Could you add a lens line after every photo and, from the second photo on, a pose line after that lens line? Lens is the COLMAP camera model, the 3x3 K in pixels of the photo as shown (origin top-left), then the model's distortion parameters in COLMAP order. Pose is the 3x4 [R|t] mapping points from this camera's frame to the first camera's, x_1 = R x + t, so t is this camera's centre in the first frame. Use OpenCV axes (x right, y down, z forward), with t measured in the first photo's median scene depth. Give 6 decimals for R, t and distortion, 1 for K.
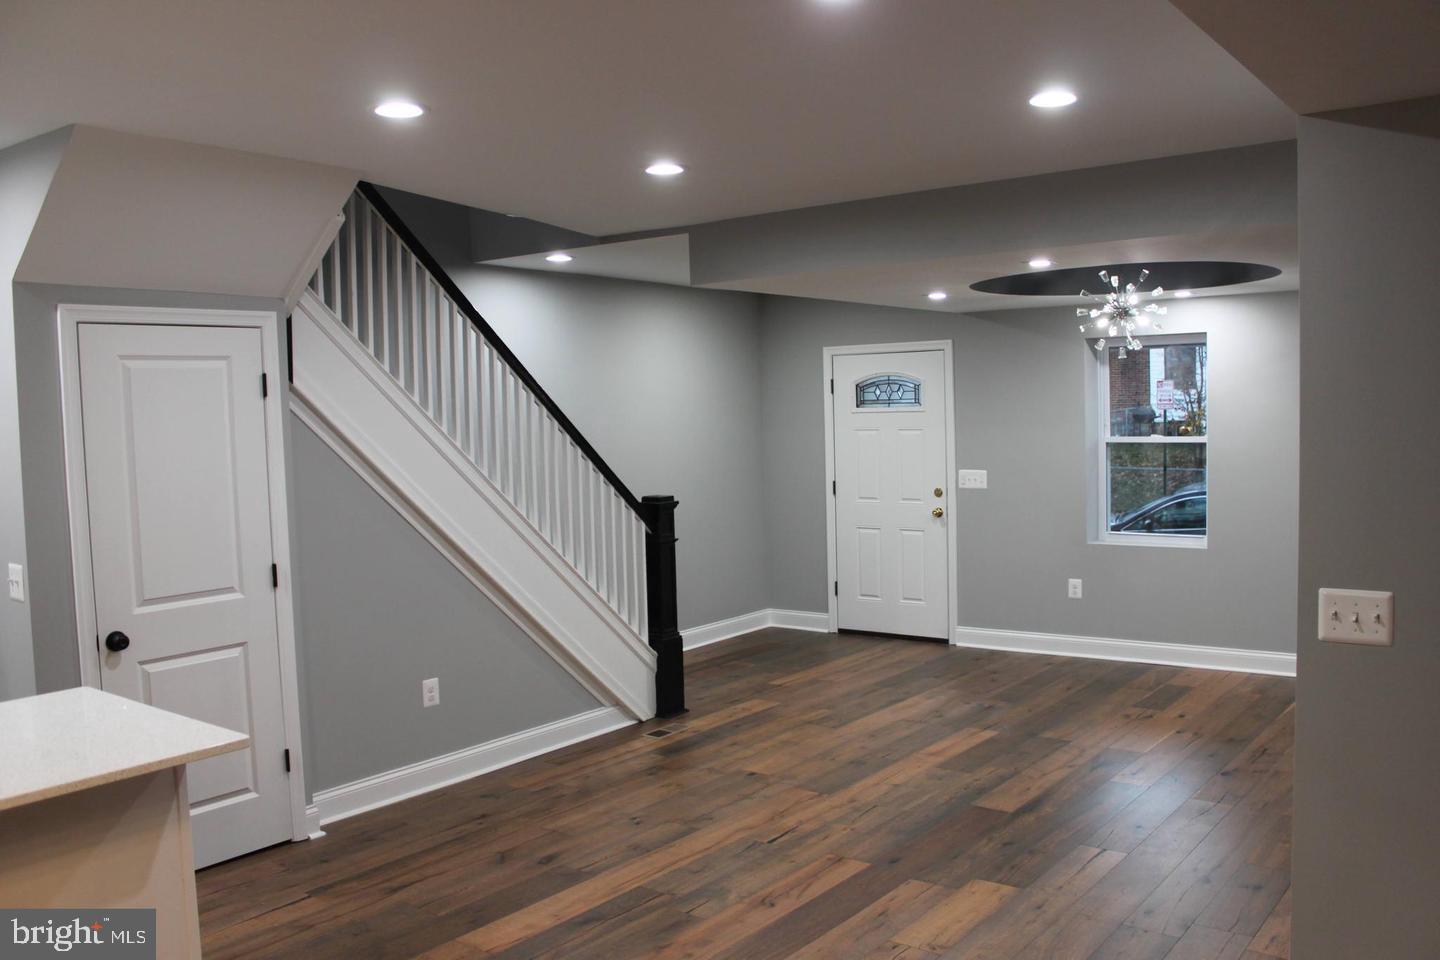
lens RADIAL K [[1203.2, 0, 726.0], [0, 1203.2, 480.8], [0, 0, 1]] dist [-0.156354, 0.129559]
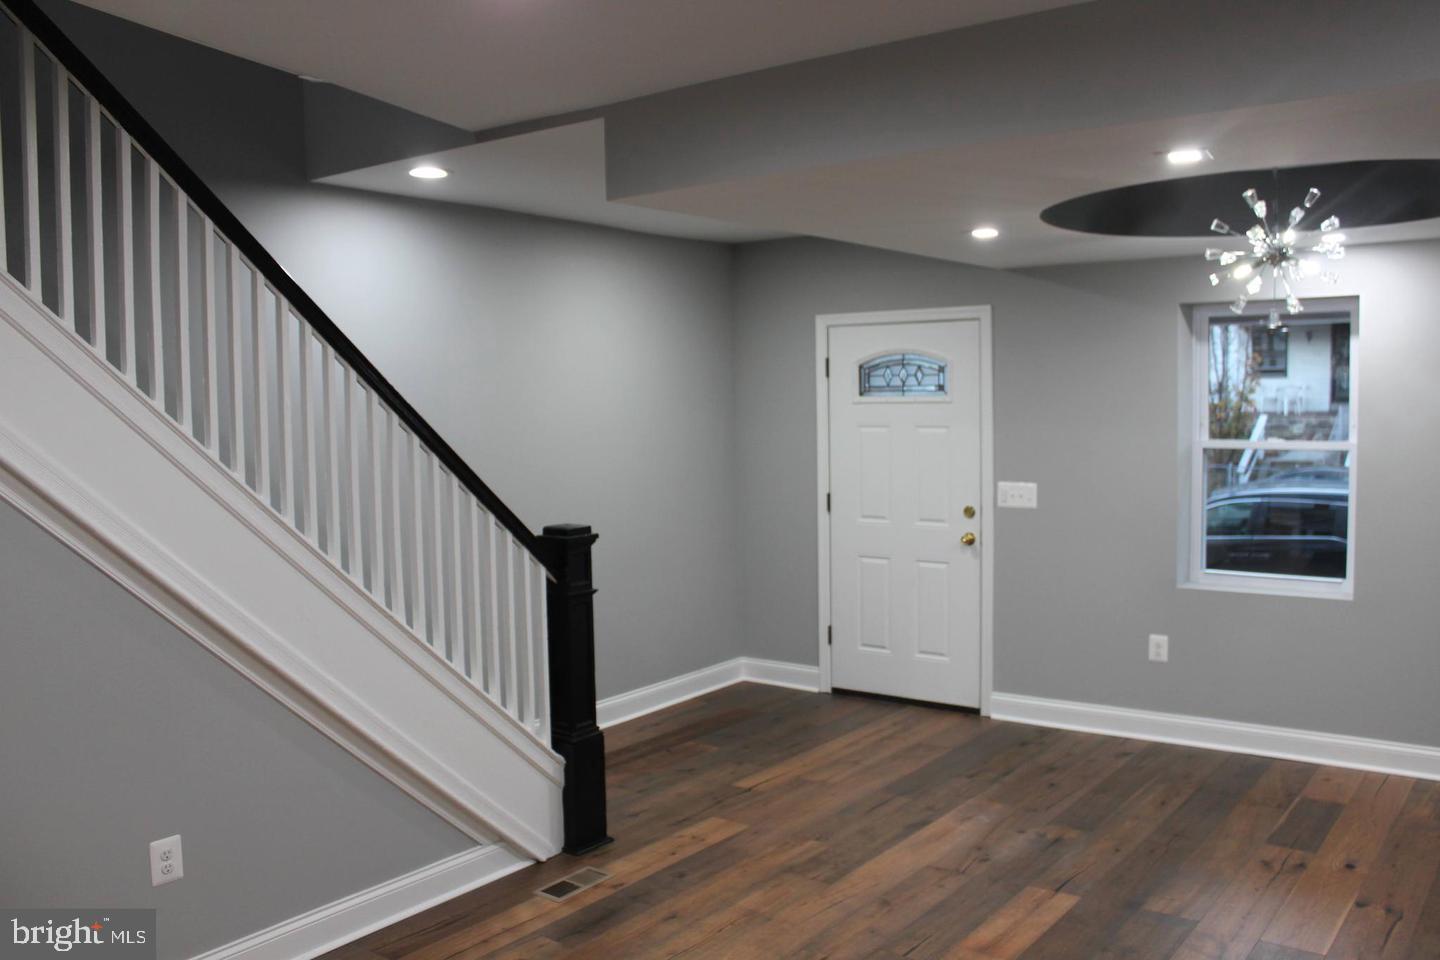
lens RADIAL K [[1203.2, 0, 721.2], [0, 1203.2, 476.3], [0, 0, 1]] dist [-0.156354, 0.129559]
pose [[0.999945, 0.009495, 0.004479, 0.025306], [-0.009529, 0.999926, 0.007549, -0.020468], [-0.004407, -0.007591, 0.999961, 0.326650]]
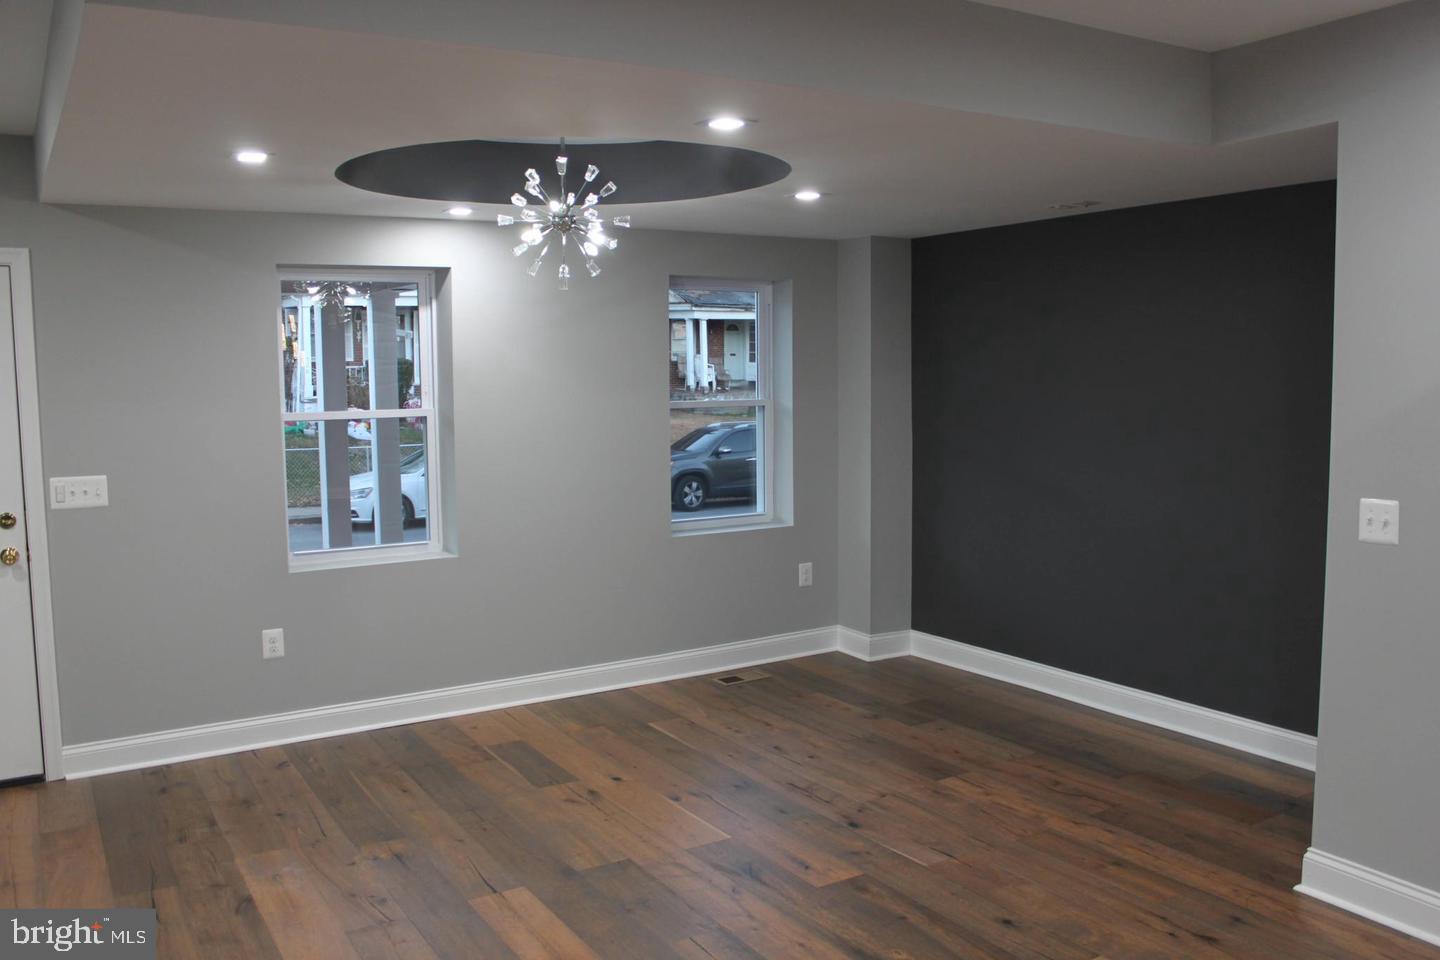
lens RADIAL K [[1203.2, 0, 752.7], [0, 1203.2, 473.6], [0, 0, 1]] dist [-0.156354, 0.129559]
pose [[0.339697, -0.060321, 0.938599, -0.261362], [0.057414, 0.997410, 0.043321, -0.019422], [-0.938781, 0.039173, 0.342281, 0.608683]]
